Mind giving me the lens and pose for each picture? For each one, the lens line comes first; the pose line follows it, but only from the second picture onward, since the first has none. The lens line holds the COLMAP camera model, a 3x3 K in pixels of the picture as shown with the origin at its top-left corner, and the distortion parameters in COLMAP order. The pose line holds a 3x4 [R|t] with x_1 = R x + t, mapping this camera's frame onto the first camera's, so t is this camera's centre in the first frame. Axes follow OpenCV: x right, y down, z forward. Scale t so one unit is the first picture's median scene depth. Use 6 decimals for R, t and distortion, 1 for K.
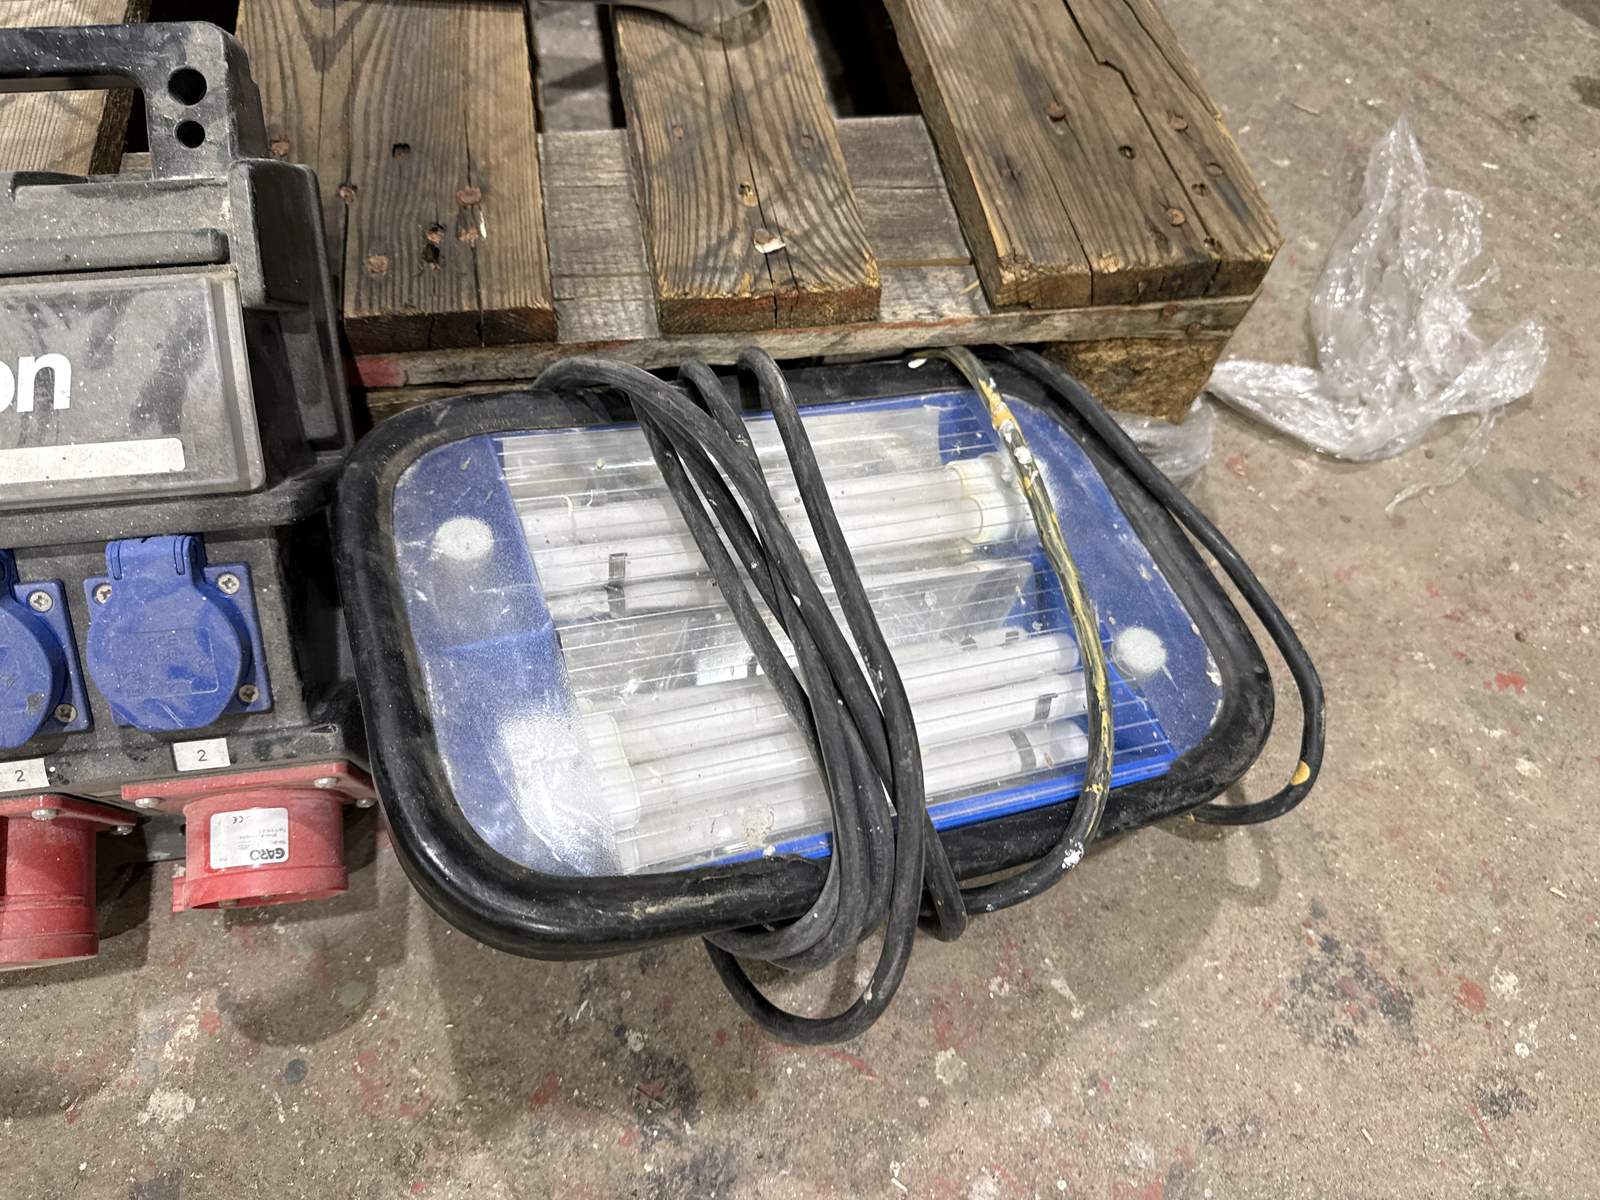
lens RADIAL K [[1095.7, 0, 825.7], [0, 1095.7, 599.9], [0, 0, 1]] dist [-0.002279, -0.005709]
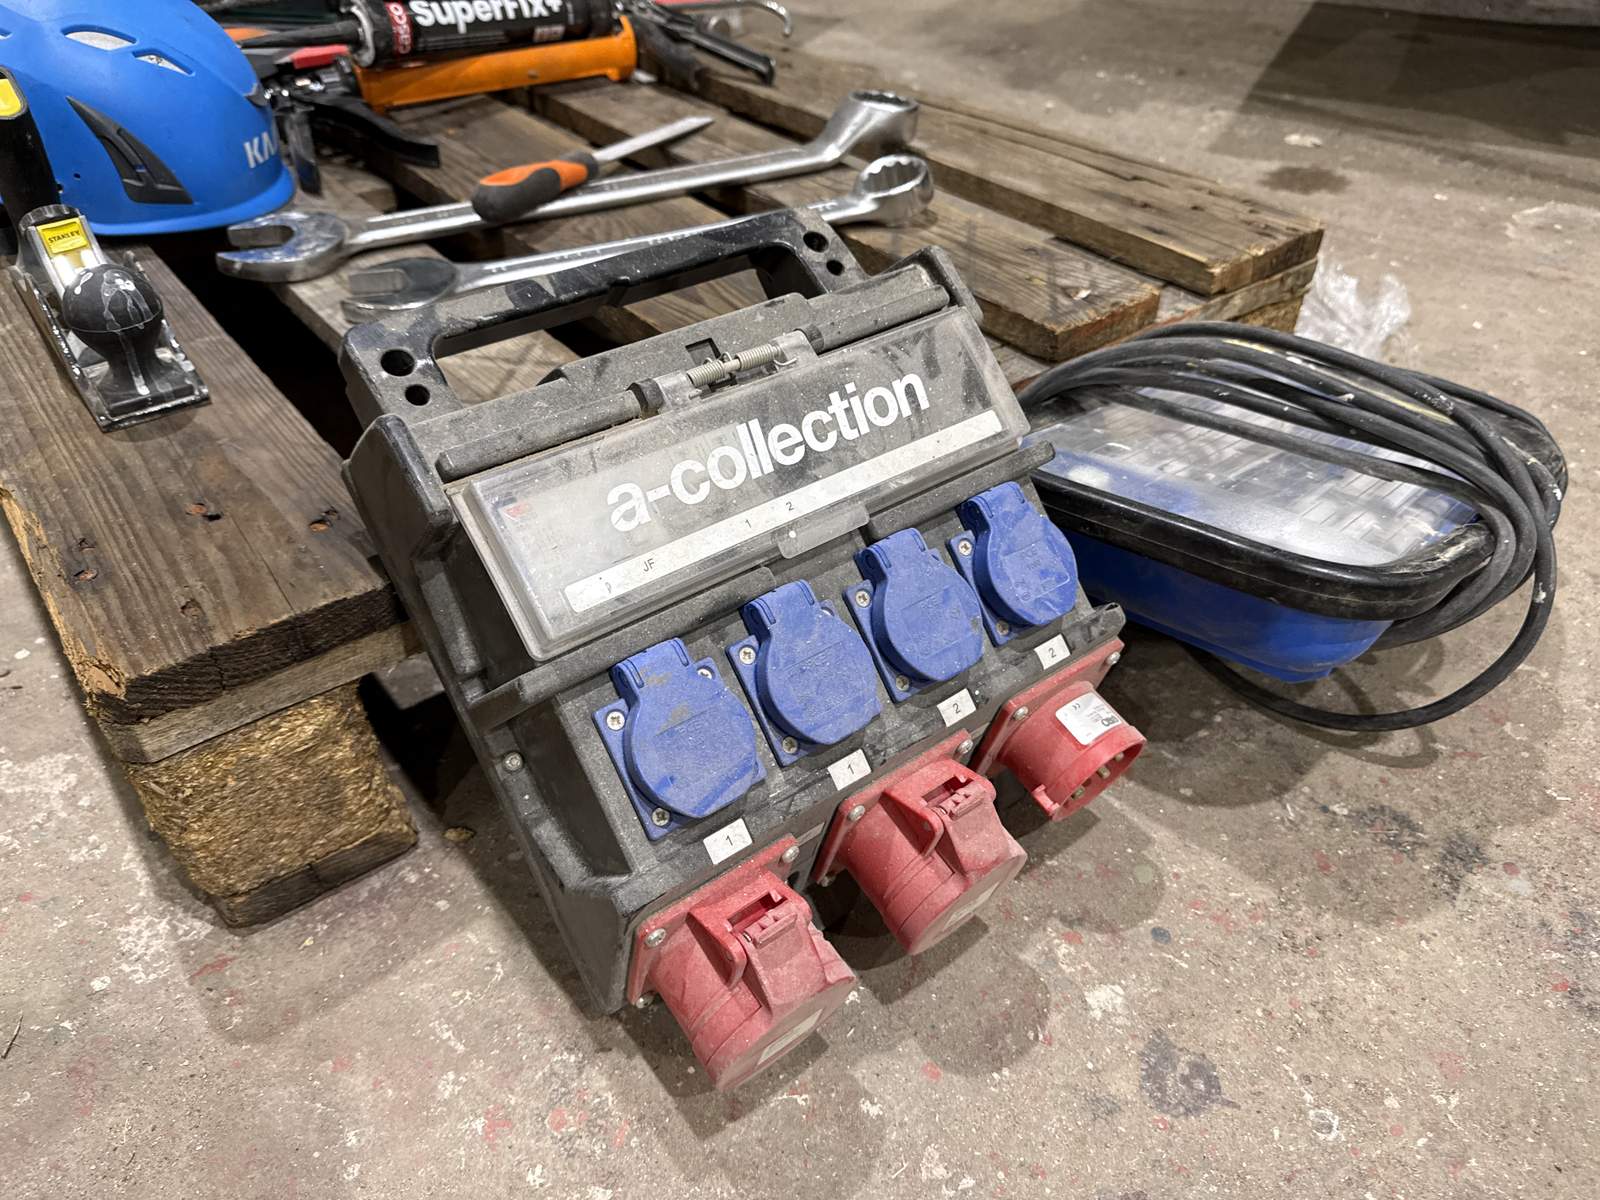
lens RADIAL K [[1156.9, 0, 800.0], [0, 1156.9, 600.0], [0, 0, 1]] dist [0.032071, -0.042884]
pose [[0.871808, -0.337865, 0.354679, -1.268772], [0.435607, 0.865906, -0.245872, 0.289021], [-0.224047, 0.368854, 0.902081, -0.179773]]
